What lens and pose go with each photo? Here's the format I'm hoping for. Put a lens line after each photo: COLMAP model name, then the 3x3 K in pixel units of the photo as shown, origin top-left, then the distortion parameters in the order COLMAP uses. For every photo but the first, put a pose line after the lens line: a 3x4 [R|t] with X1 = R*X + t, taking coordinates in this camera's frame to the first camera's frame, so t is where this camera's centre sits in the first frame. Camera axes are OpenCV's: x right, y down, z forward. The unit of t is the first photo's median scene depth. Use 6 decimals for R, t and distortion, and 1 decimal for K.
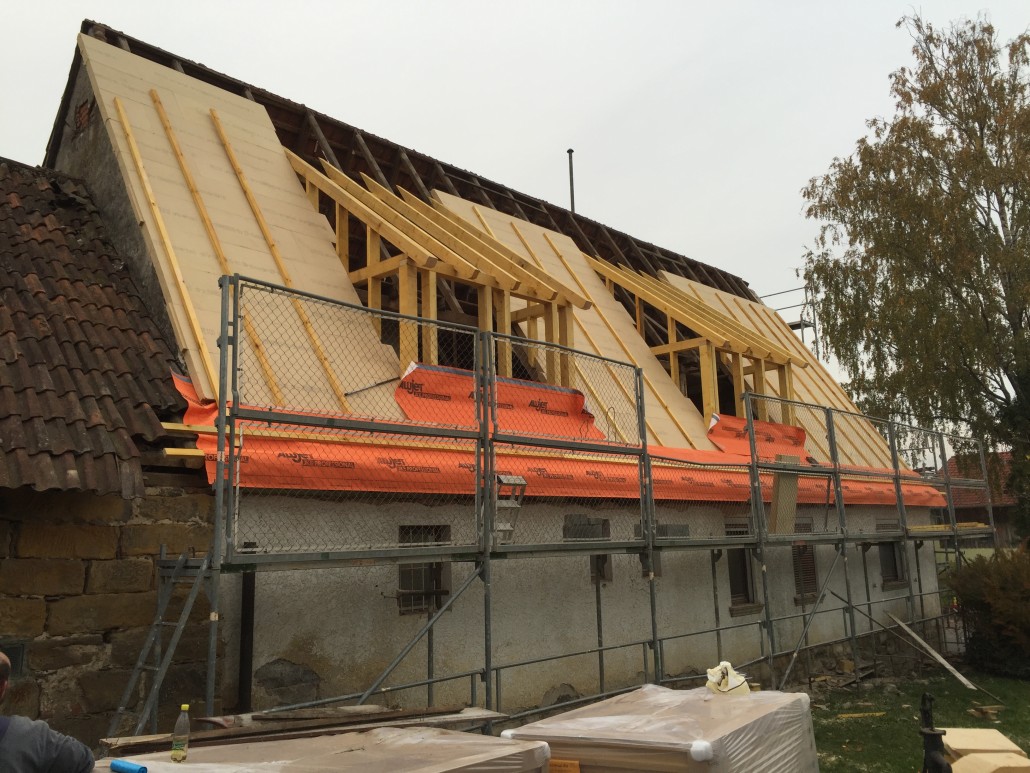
lens RADIAL K [[865.4, 0, 514.7], [0, 865.4, 394.6], [0, 0, 1]] dist [0.033932, -0.005183]
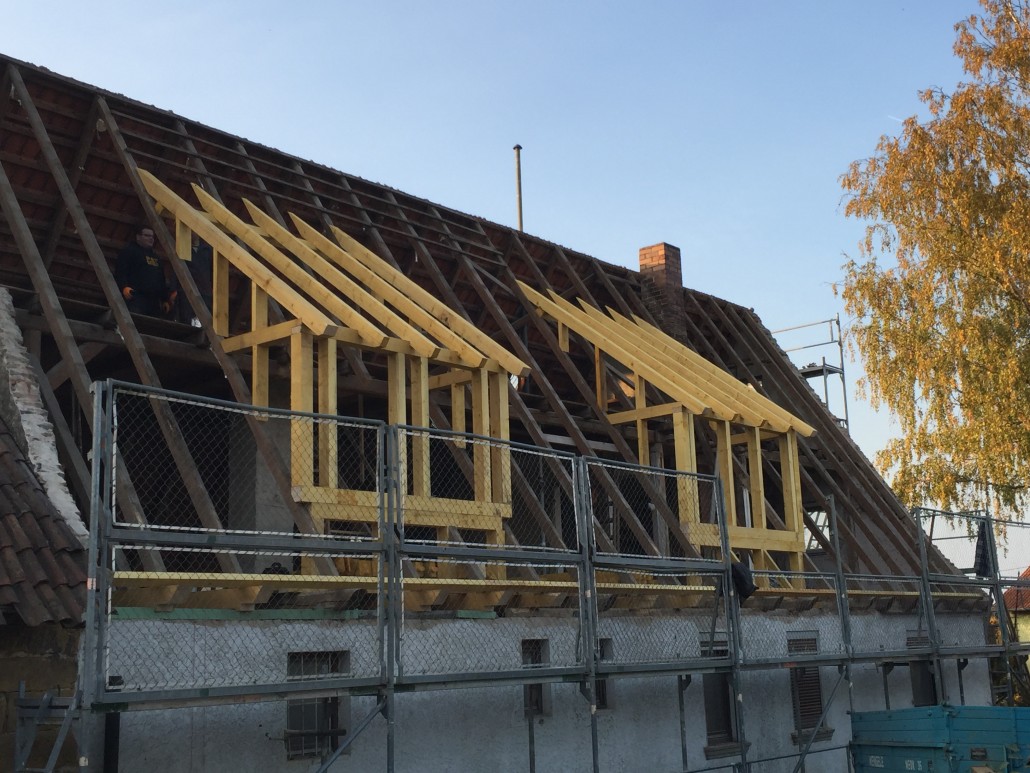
lens RADIAL K [[1274.4, 0, 530.7], [0, 1274.4, 383.3], [0, 0, 1]] dist [0.040553, -0.030672]
pose [[0.998452, 0.004168, 0.055462, 0.024398], [-0.001816, 0.999099, -0.042395, -0.044138], [-0.055588, 0.042228, 0.997560, -0.200013]]
